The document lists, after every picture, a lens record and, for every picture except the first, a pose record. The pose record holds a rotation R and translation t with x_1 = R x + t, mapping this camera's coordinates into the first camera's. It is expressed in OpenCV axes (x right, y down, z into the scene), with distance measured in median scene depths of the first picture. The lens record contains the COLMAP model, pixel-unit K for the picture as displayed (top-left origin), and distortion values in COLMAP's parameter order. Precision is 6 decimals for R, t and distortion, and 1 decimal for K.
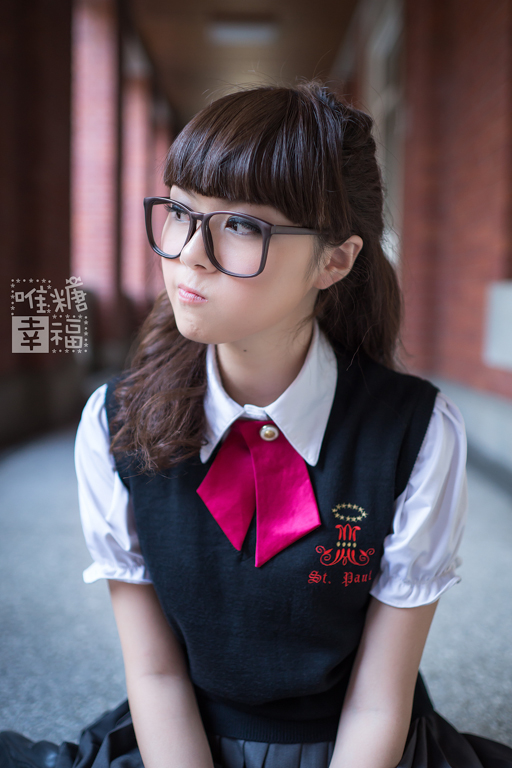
lens RADIAL K [[784.4, 0, 259.9], [0, 784.4, 389.9], [0, 0, 1]] dist [-0.046925, 0.000000]
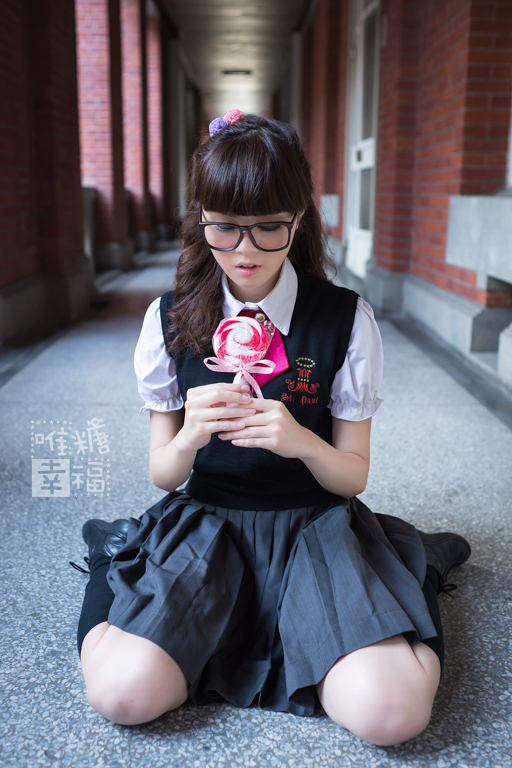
lens RADIAL K [[784.4, 0, 256.1], [0, 784.4, 385.0], [0, 0, 1]] dist [-0.046925, 0.000000]
pose [[0.999735, 0.012378, 0.019394, -0.033995], [-0.014767, 0.991622, 0.128325, -0.024235], [-0.017643, -0.128577, 0.991543, -0.792305]]
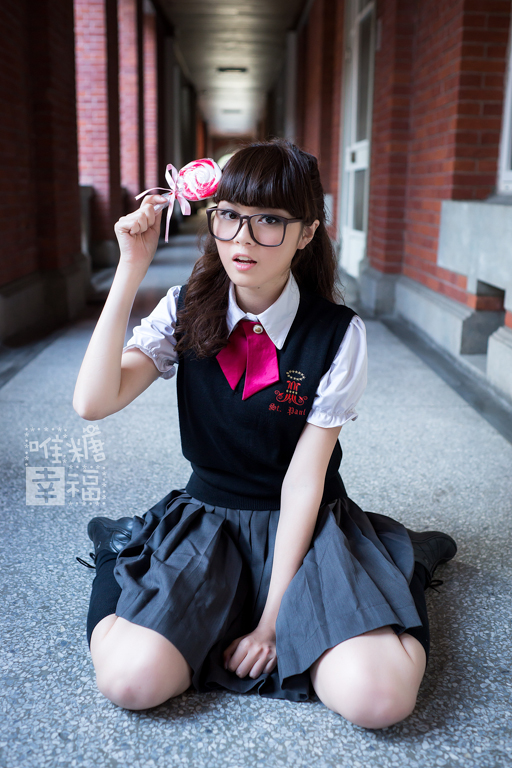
lens RADIAL K [[784.4, 0, 253.3], [0, 784.4, 385.5], [0, 0, 1]] dist [-0.046925, 0.000000]
pose [[0.999533, 0.017349, 0.025147, -0.051905], [-0.020607, 0.990536, 0.135699, -0.068938], [-0.022555, -0.136154, 0.990431, -0.900057]]
